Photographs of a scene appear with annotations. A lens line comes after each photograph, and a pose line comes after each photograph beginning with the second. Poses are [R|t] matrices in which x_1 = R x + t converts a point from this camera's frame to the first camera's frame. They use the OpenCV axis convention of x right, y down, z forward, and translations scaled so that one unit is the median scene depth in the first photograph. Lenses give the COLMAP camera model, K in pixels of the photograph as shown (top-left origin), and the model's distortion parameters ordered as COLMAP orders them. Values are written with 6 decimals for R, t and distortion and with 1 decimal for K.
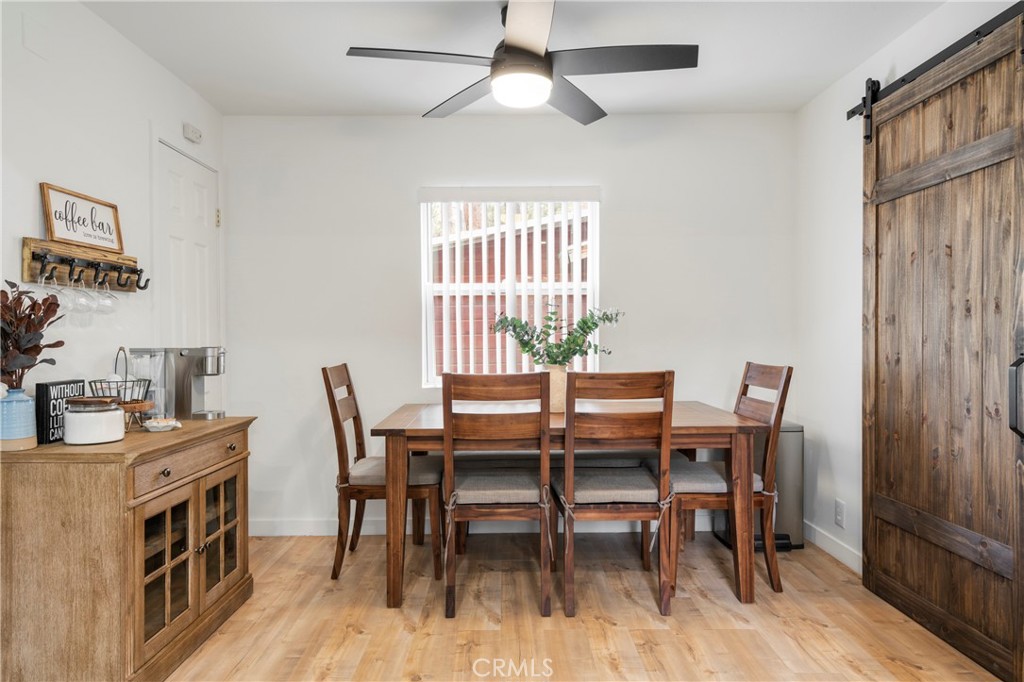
lens RADIAL K [[644.6, 0, 512.4], [0, 644.6, 345.3], [0, 0, 1]] dist [0.005585, 0.003022]
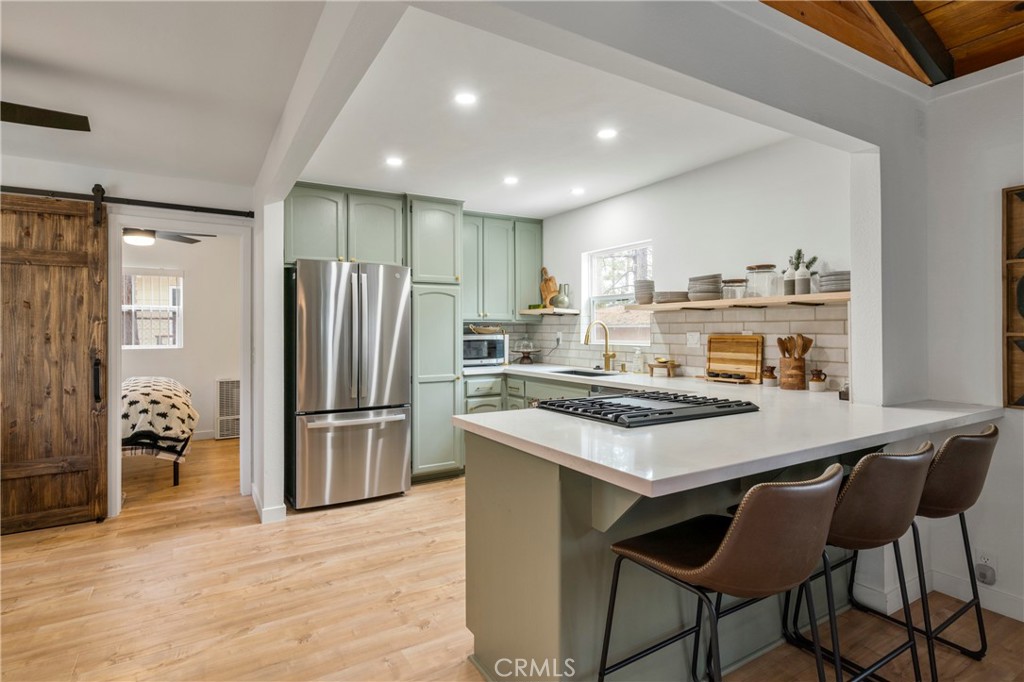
lens RADIAL K [[517.7, 0, 512.0], [0, 517.7, 341.0], [0, 0, 1]] dist [0.000098, 0.000011]
pose [[-0.519207, -0.004880, 0.854635, -1.107022], [0.022138, 0.999571, 0.019157, -0.042430], [-0.854362, 0.028866, -0.518876, 0.562560]]
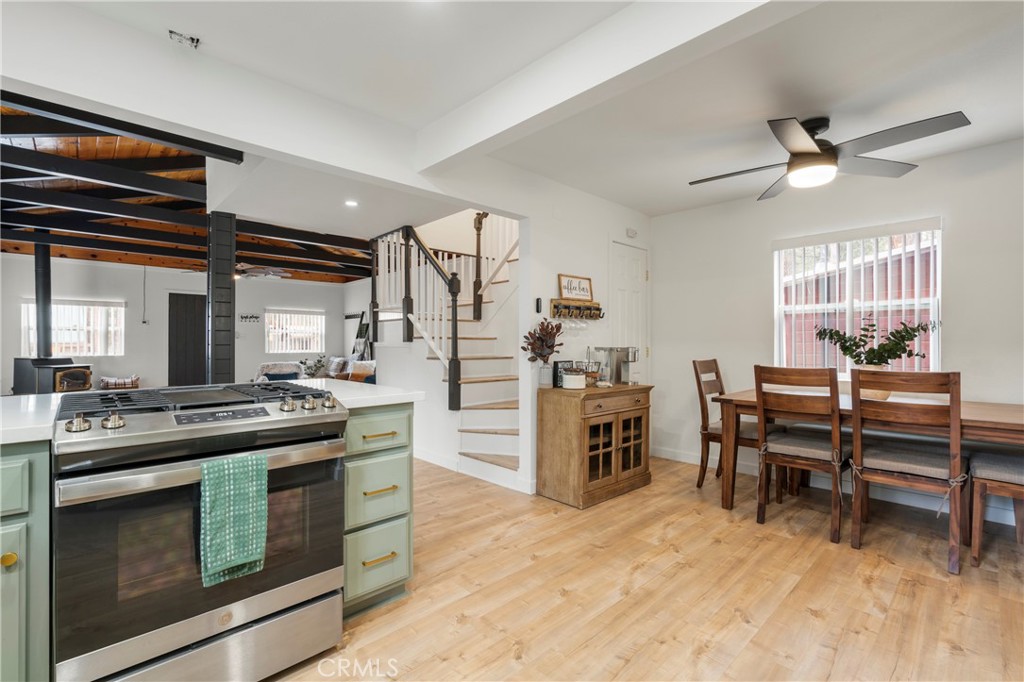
lens RADIAL K [[453.3, 0, 512.0], [0, 453.3, 341.0], [0, 0, 1]] dist [-0.000273, 0.000039]
pose [[0.692542, 0.005263, -0.721358, 0.284279], [-0.017828, 0.999793, -0.009821, 0.004419], [0.721157, 0.019661, 0.692493, -0.202150]]
